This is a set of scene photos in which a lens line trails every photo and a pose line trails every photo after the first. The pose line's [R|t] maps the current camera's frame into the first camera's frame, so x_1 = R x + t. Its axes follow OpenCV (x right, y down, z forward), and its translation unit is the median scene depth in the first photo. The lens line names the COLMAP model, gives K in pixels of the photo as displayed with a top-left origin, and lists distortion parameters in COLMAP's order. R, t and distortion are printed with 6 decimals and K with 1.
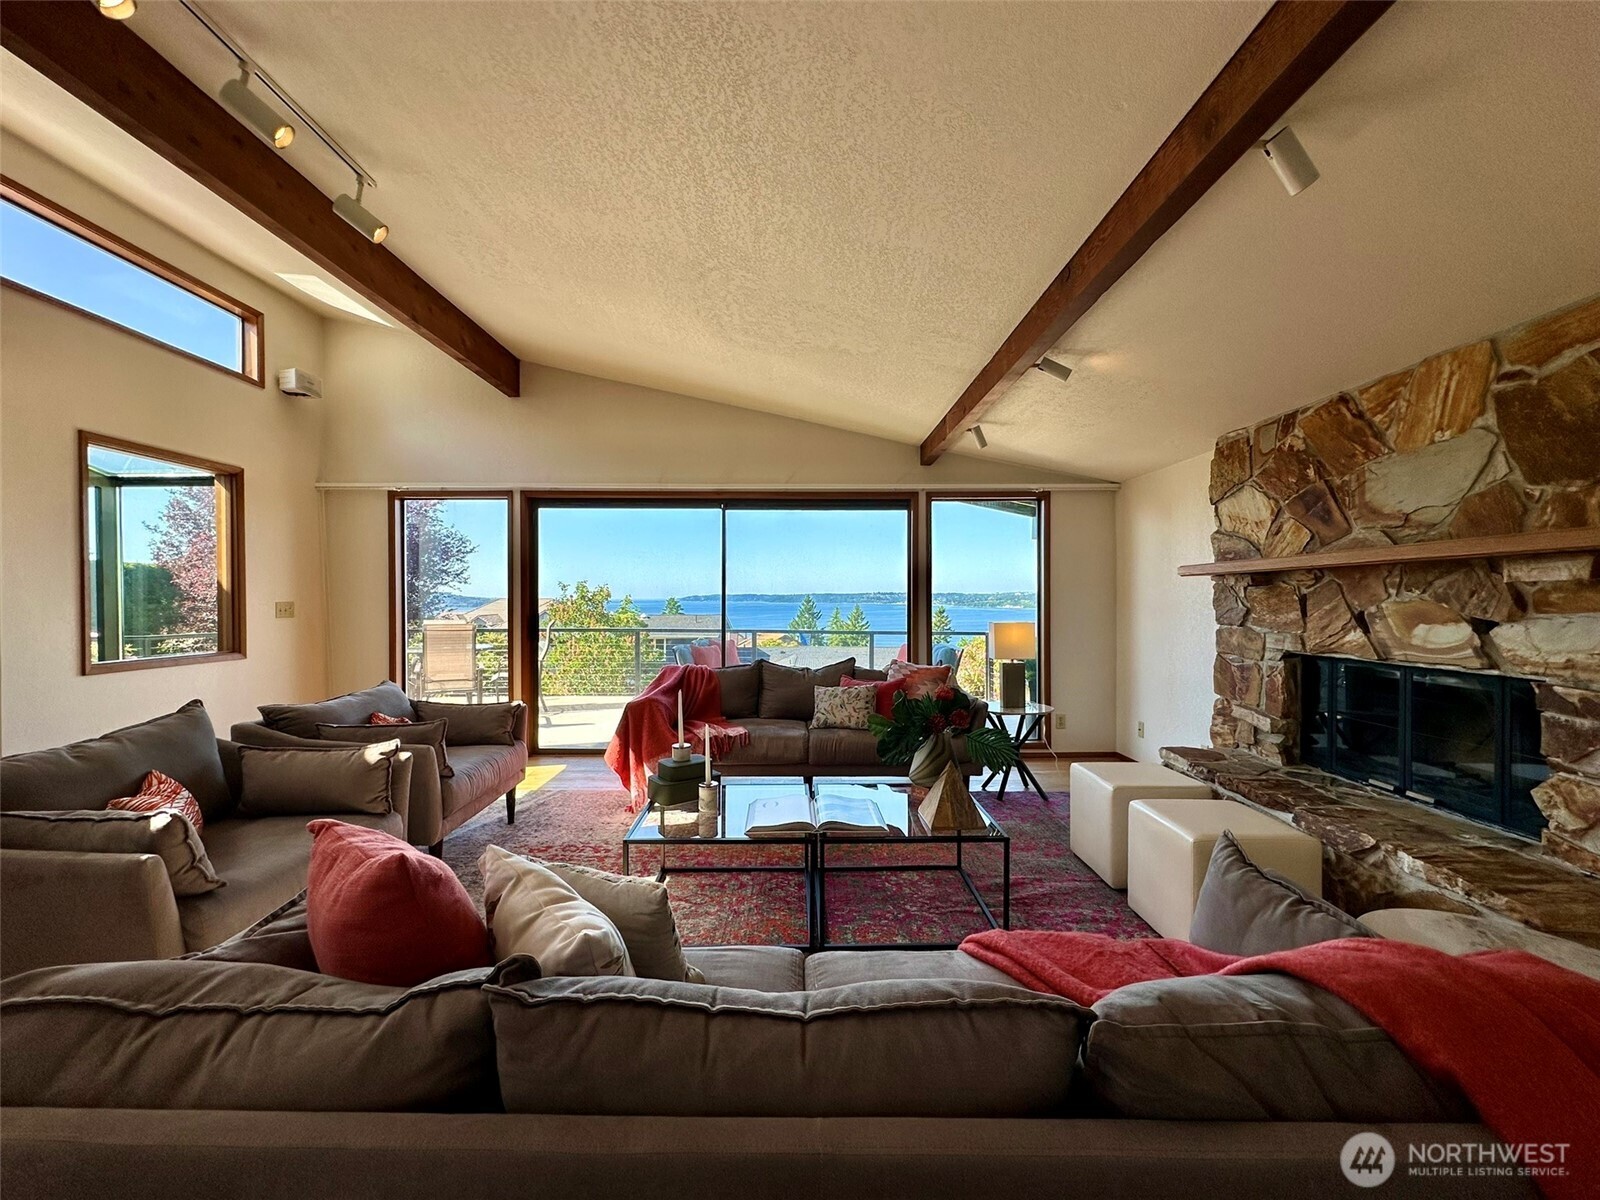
lens RADIAL K [[634.6, 0, 801.1], [0, 634.6, 604.2], [0, 0, 1]] dist [-0.006358, 0.001094]
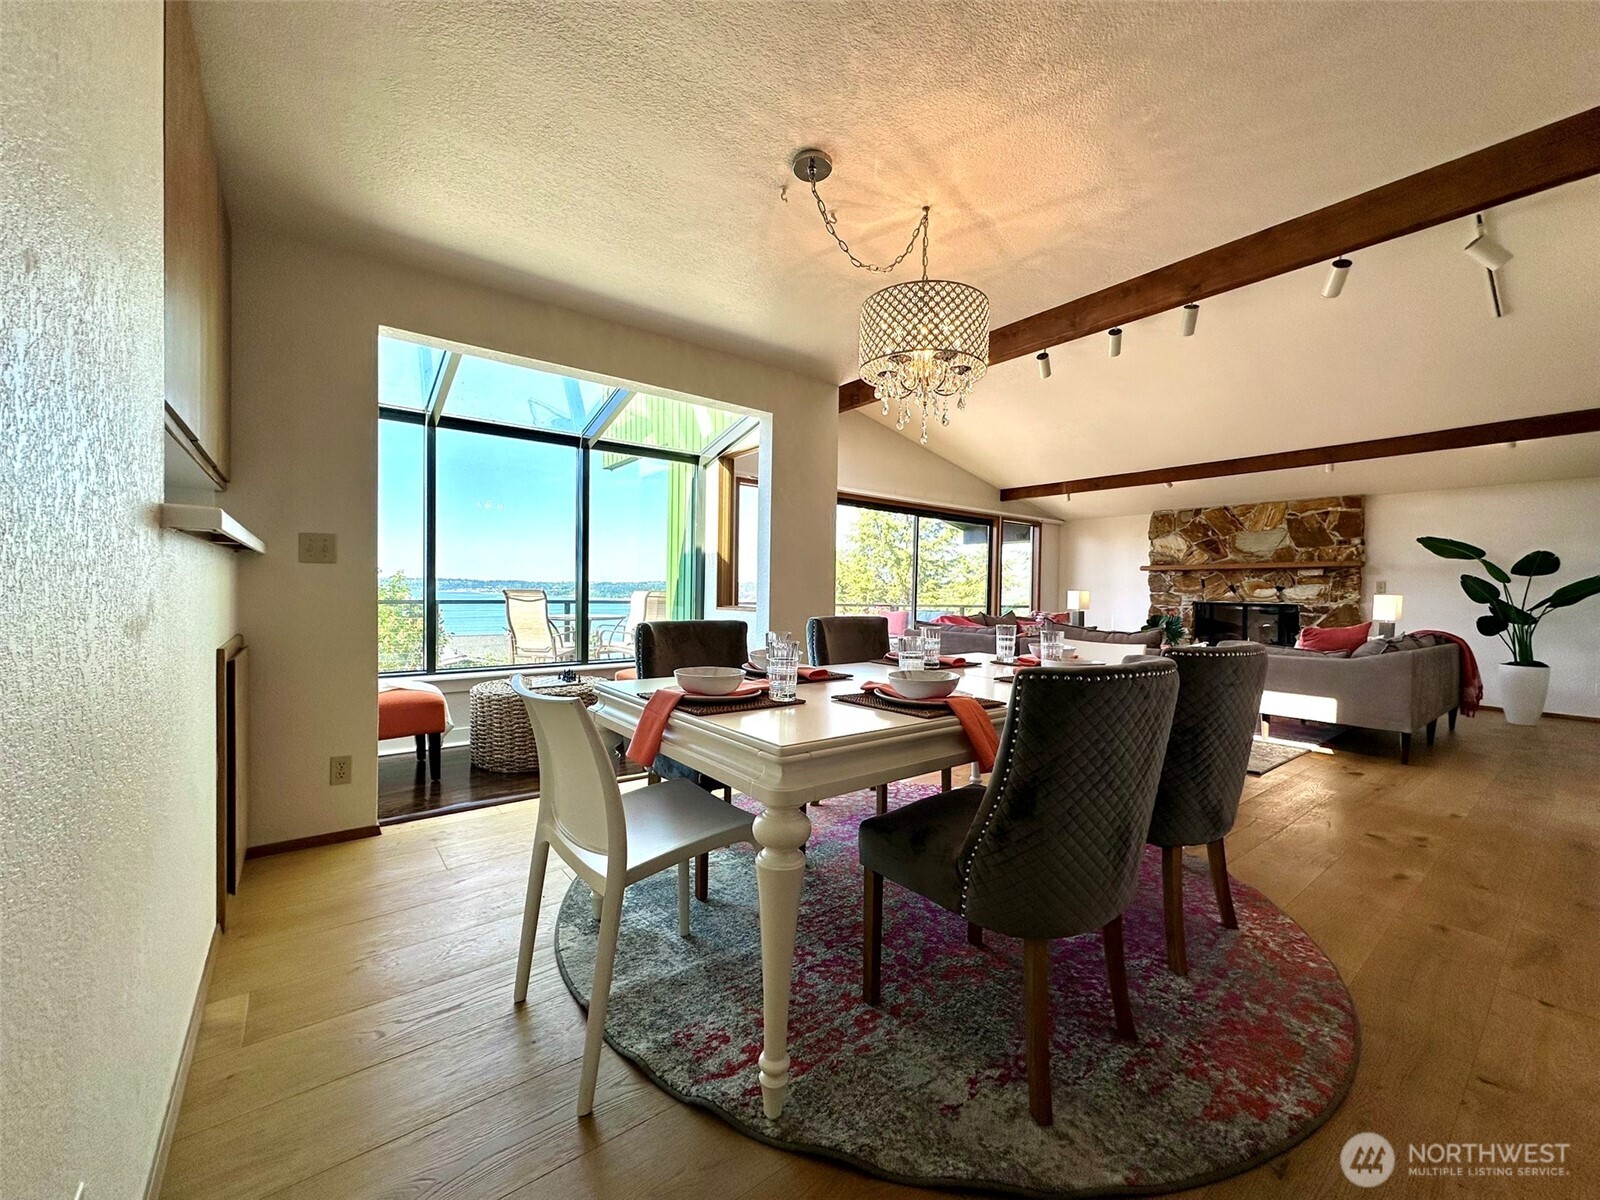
lens RADIAL K [[634.6, 0, 799.4], [0, 634.6, 601.7], [0, 0, 1]] dist [-0.006358, 0.001094]
pose [[0.792268, 0.002953, 0.610166, -2.186082], [-0.010853, 0.999898, 0.009254, 0.073402], [-0.610076, -0.013954, 0.792220, -0.054447]]
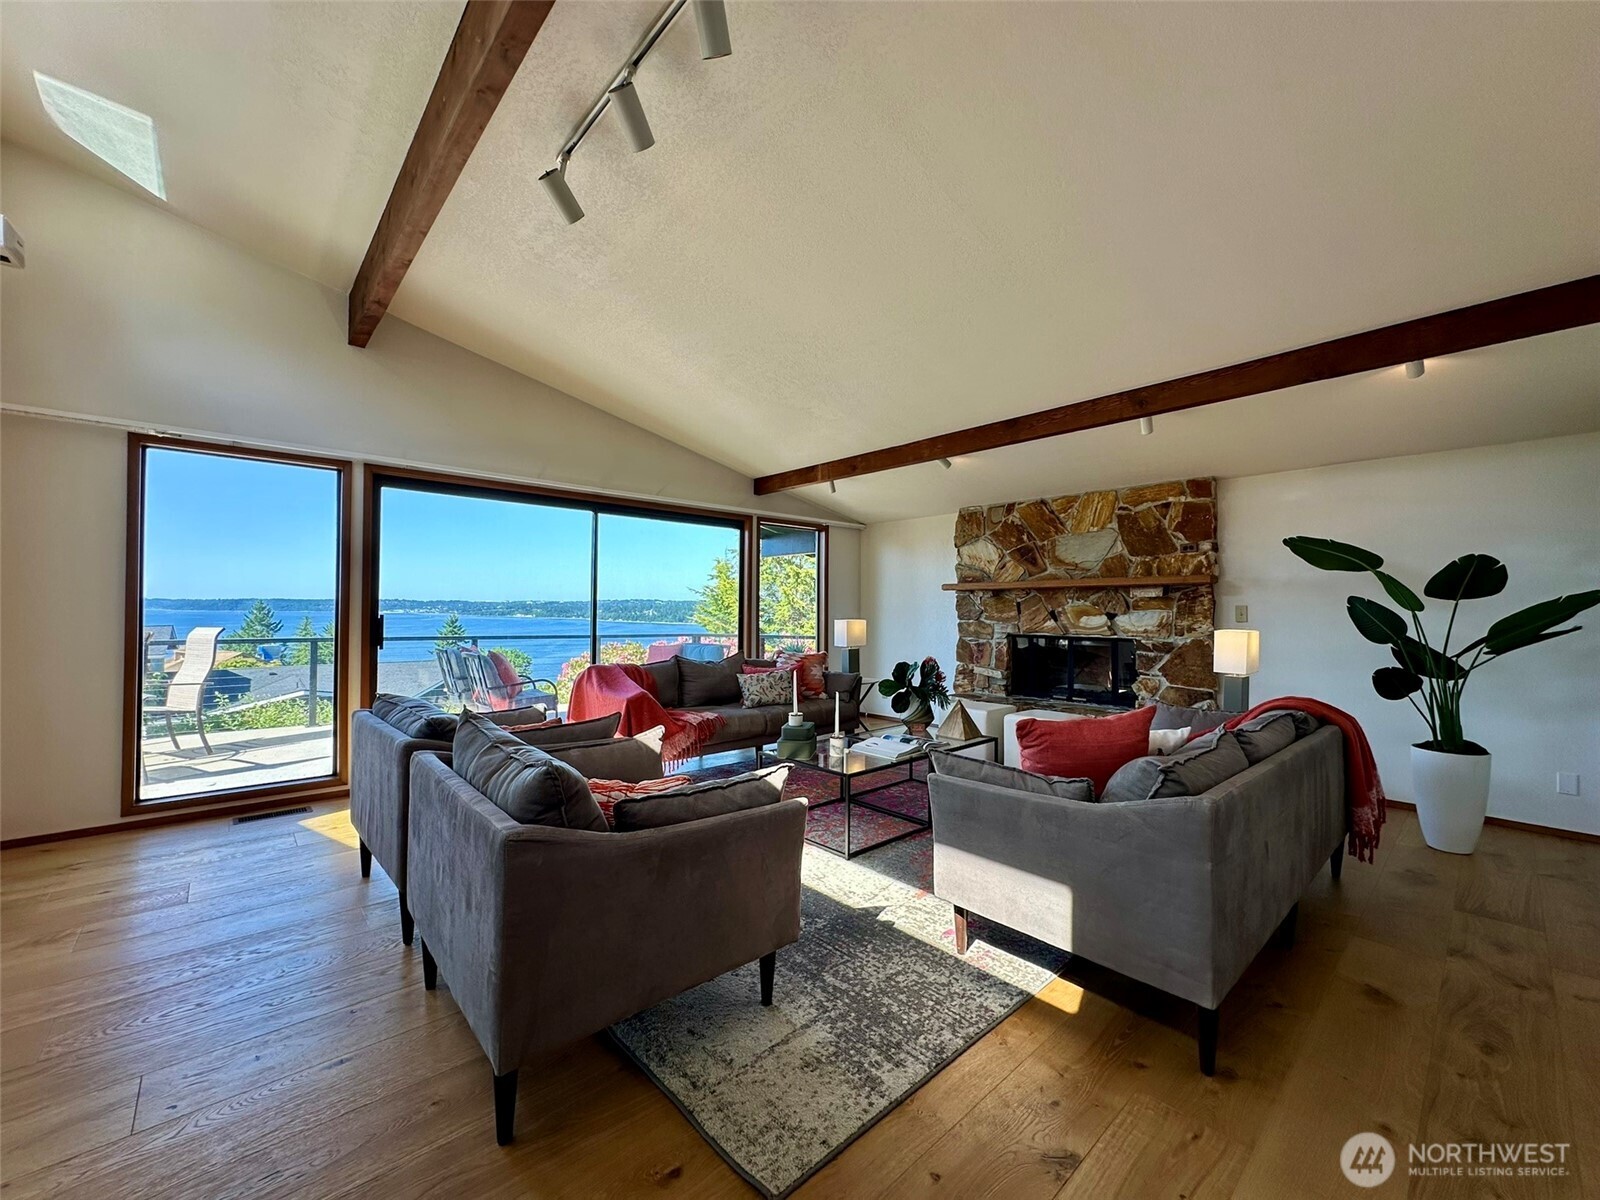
lens RADIAL K [[634.6, 0, 798.0], [0, 634.6, 603.9], [0, 0, 1]] dist [-0.006358, 0.001094]
pose [[0.744654, 0.011828, 0.667346, -0.963744], [-0.002085, 0.999879, -0.015396, 0.020880], [-0.667448, 0.010073, 0.744589, 0.046384]]
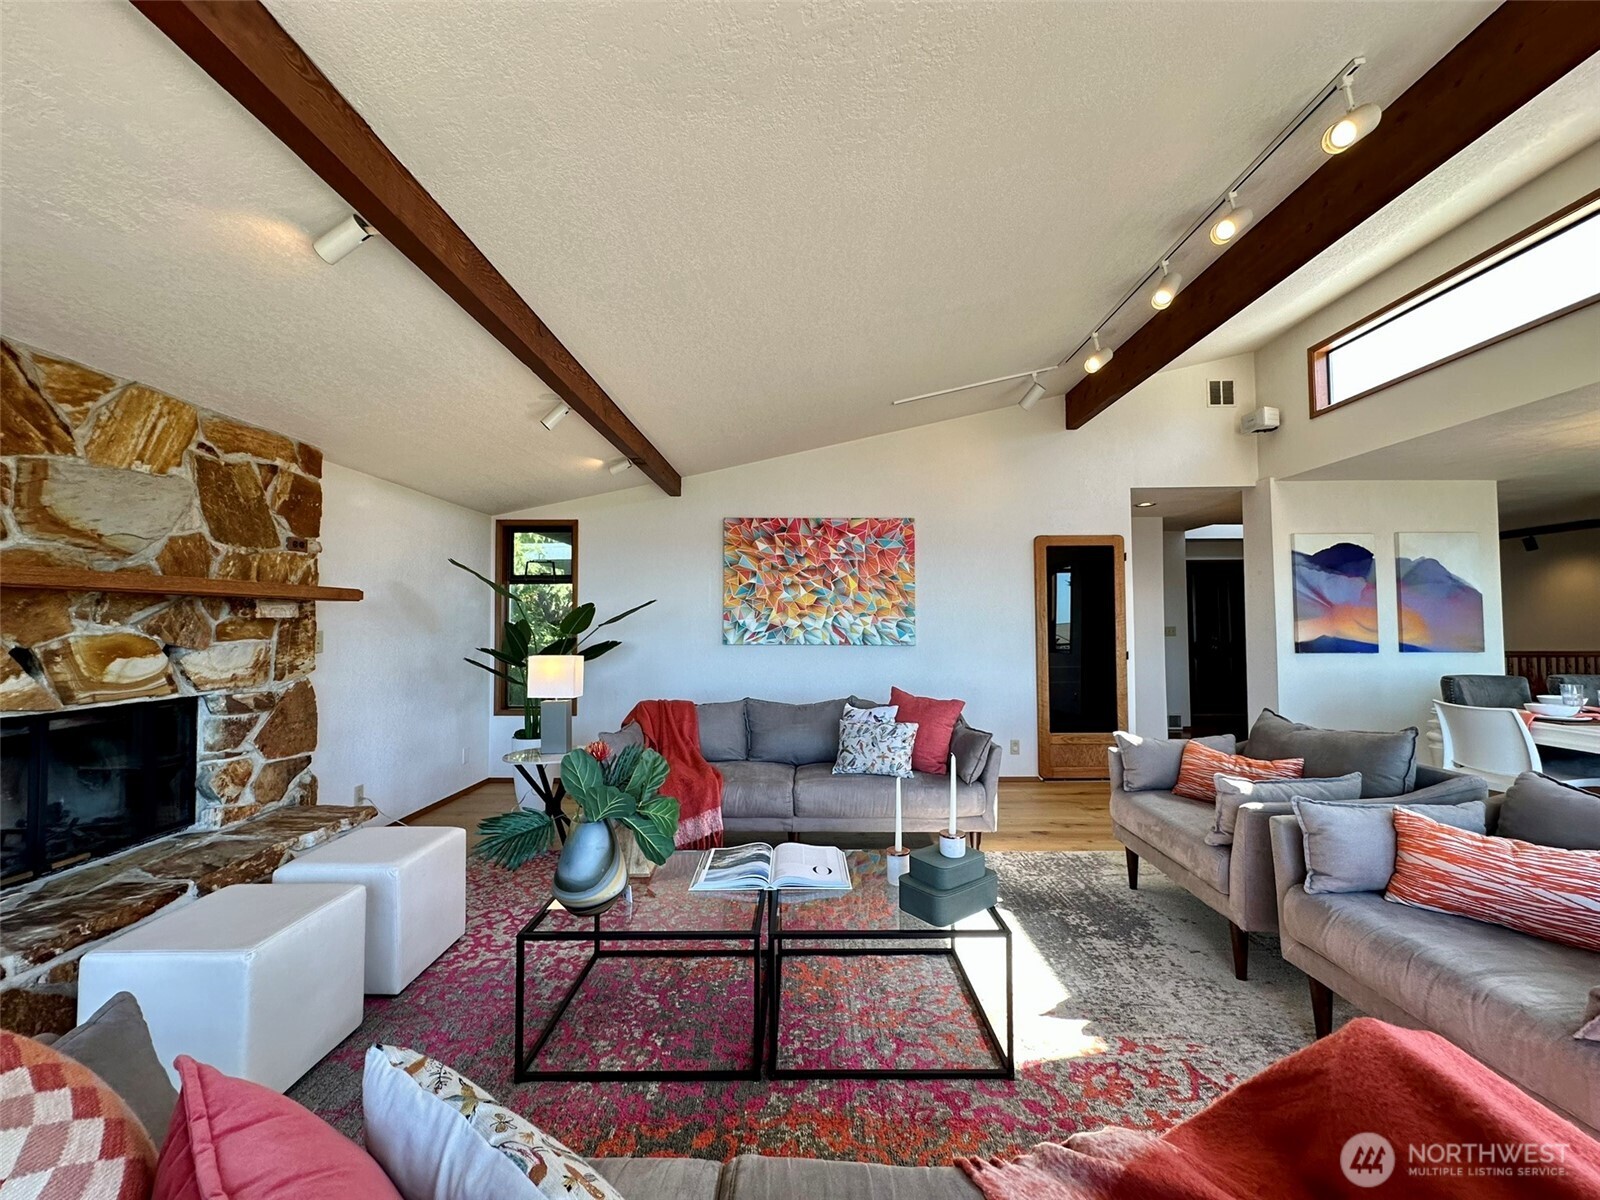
lens RADIAL K [[634.6, 0, 805.4], [0, 634.6, 602.9], [0, 0, 1]] dist [-0.006358, 0.001094]
pose [[-0.999815, 0.005667, 0.018359, -0.039312], [0.005192, 0.999654, -0.025803, -0.017523], [-0.018498, -0.025703, -0.999498, 1.594971]]
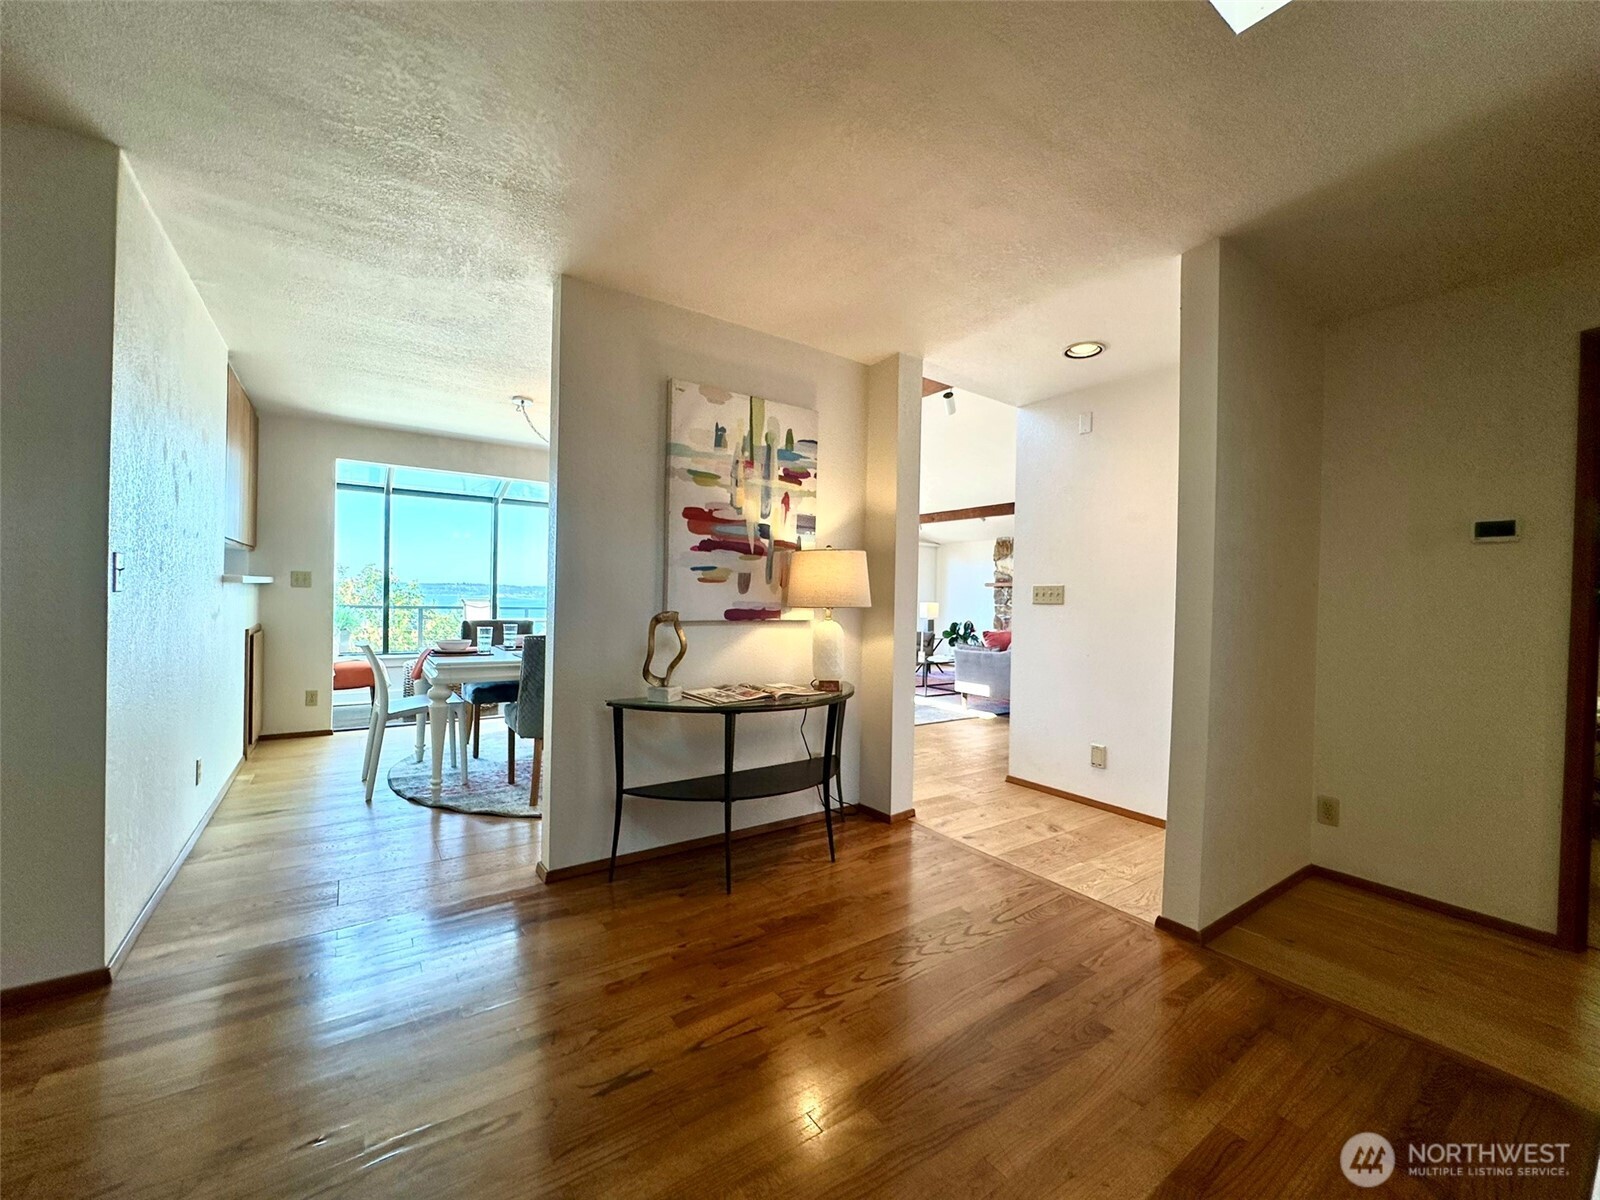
lens RADIAL K [[634.6, 0, 797.0], [0, 634.6, 600.8], [0, 0, 1]] dist [-0.006358, 0.001094]
pose [[0.821579, 0.017640, 0.569822, -2.062595], [-0.018239, 0.999823, -0.004654, 0.056162], [-0.569803, -0.006570, 0.821755, -0.999169]]
